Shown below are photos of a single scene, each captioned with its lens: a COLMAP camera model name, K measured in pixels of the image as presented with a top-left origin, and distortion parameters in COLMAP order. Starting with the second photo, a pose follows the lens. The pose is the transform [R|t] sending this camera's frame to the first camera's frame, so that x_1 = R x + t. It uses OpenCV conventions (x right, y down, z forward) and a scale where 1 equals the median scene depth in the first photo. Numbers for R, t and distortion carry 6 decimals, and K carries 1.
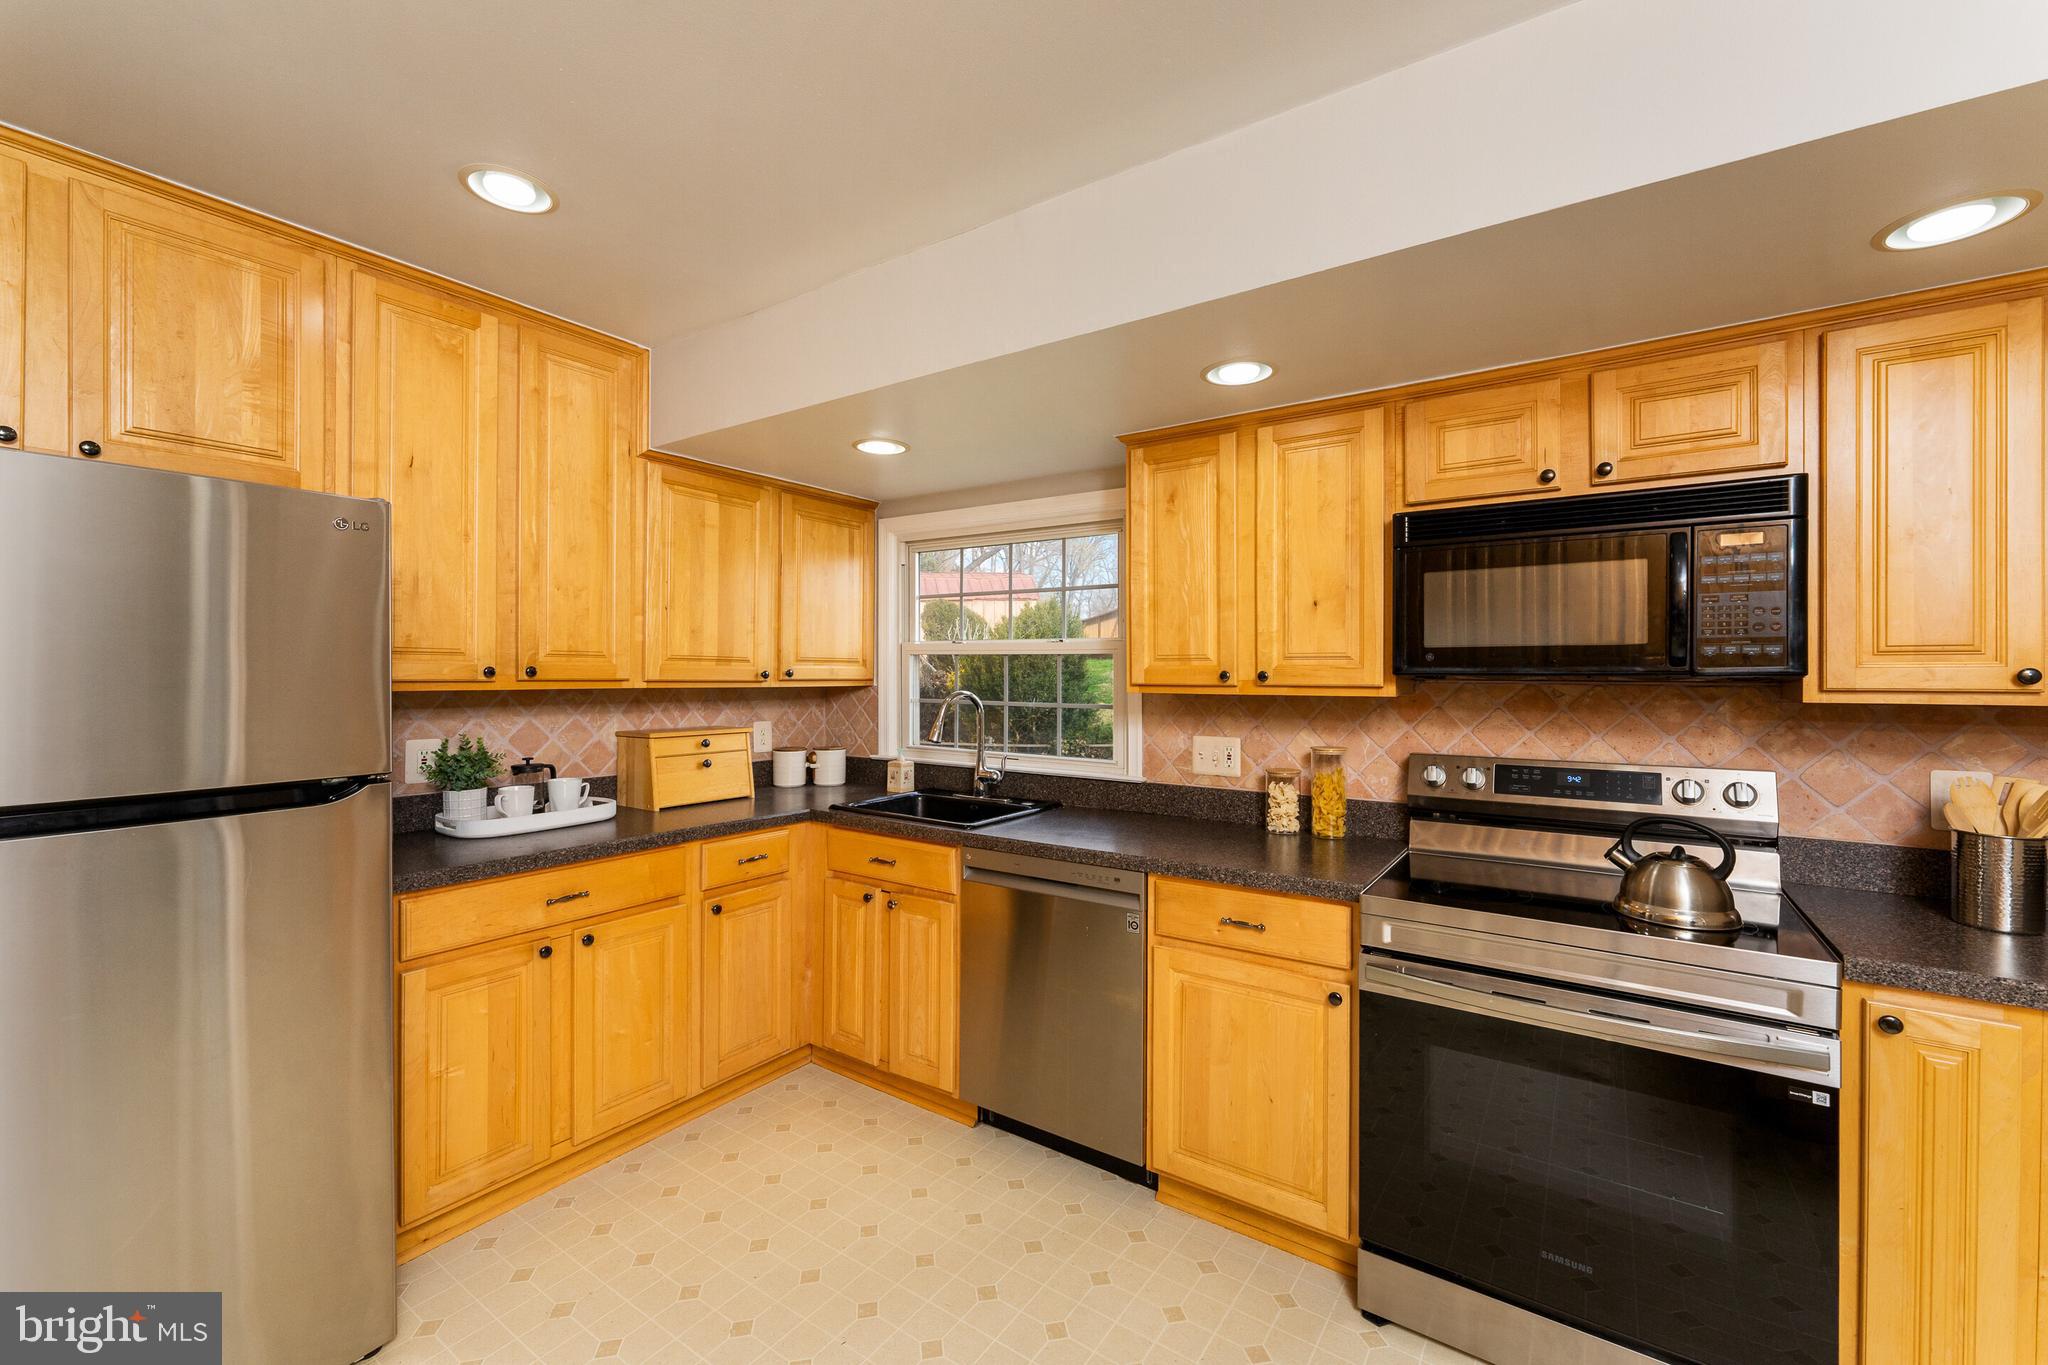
lens RADIAL K [[833.5, 0, 1028.1], [0, 833.5, 673.8], [0, 0, 1]] dist [0.002120, -0.000043]
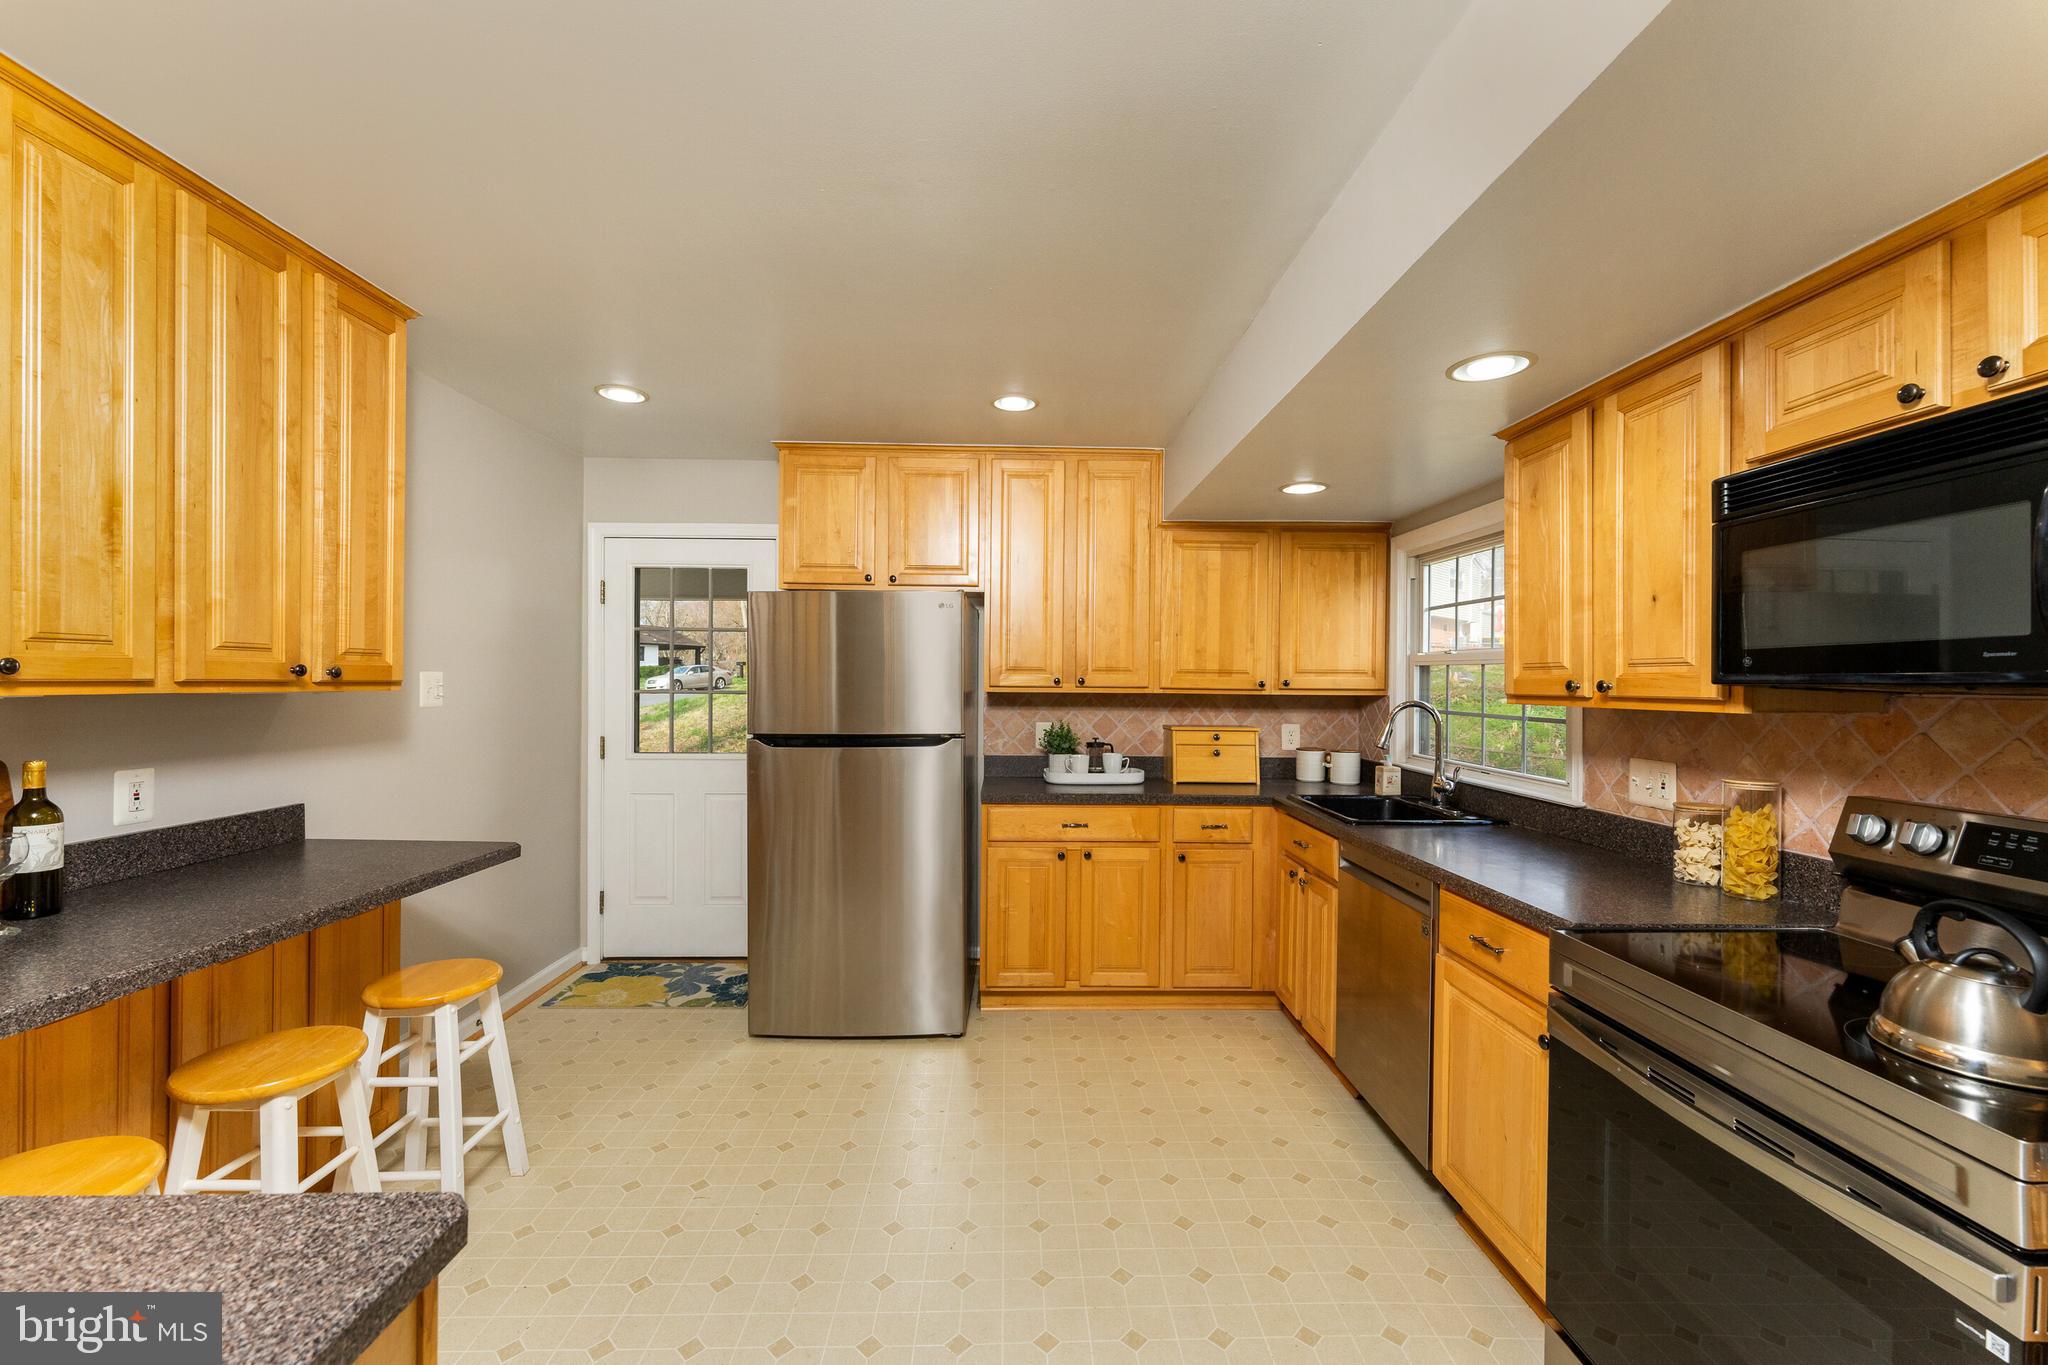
lens RADIAL K [[833.5, 0, 1027.1], [0, 833.5, 683.7], [0, 0, 1]] dist [0.002120, -0.000043]
pose [[0.580985, 0.002402, -0.813911, 0.564167], [-0.004523, 0.999990, -0.000277, 0.002660], [0.813902, 0.003842, 0.580989, 0.011735]]
